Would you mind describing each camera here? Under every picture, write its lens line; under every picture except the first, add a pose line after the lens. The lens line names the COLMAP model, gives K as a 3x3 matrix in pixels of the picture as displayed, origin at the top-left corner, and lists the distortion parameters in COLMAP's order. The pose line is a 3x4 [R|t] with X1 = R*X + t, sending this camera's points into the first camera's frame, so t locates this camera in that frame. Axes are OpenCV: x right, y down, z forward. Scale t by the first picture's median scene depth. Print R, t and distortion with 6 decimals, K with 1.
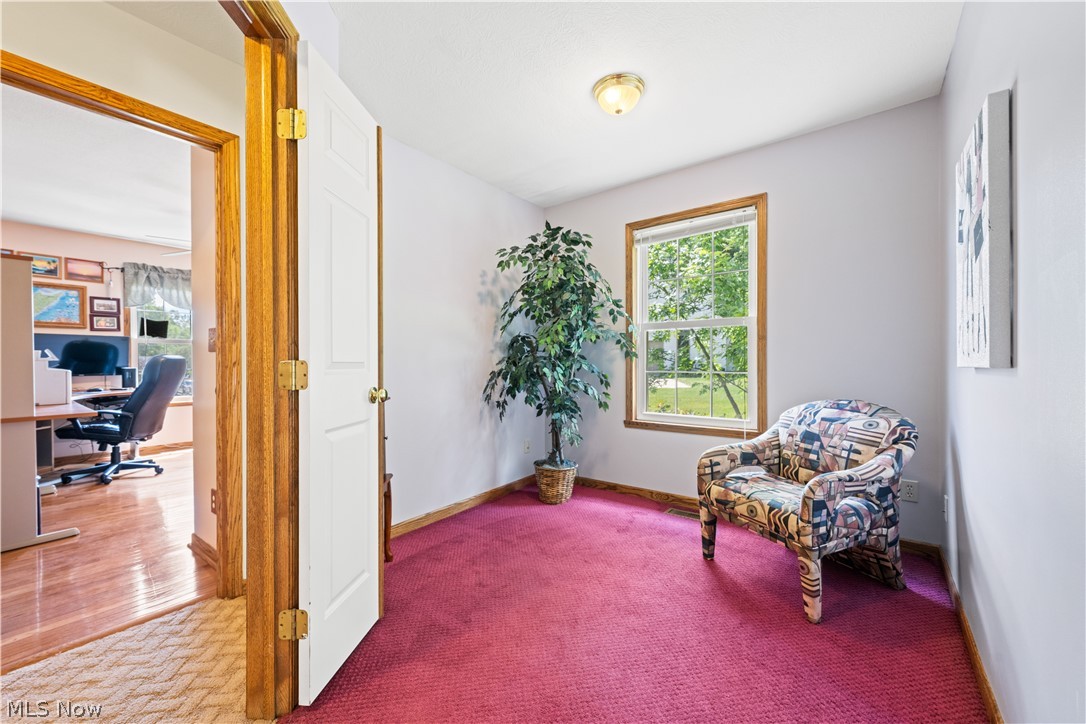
lens RADIAL K [[427.1, 0, 544.4], [0, 427.1, 362.7], [0, 0, 1]] dist [0.005003, -0.001032]
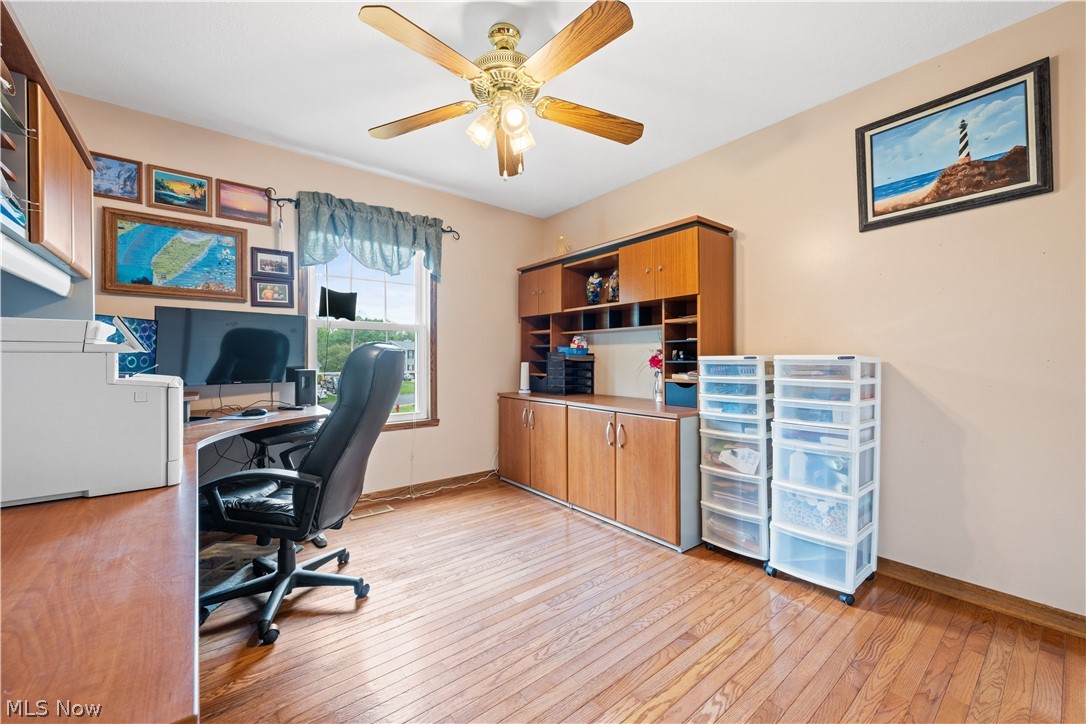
lens RADIAL K [[427.1, 0, 541.4], [0, 427.1, 358.7], [0, 0, 1]] dist [0.005003, -0.001032]
pose [[0.970295, 0.001935, -0.241916, -0.528276], [-0.004207, 0.999952, -0.008877, 0.001518], [0.241887, 0.009631, 0.970257, 0.524642]]
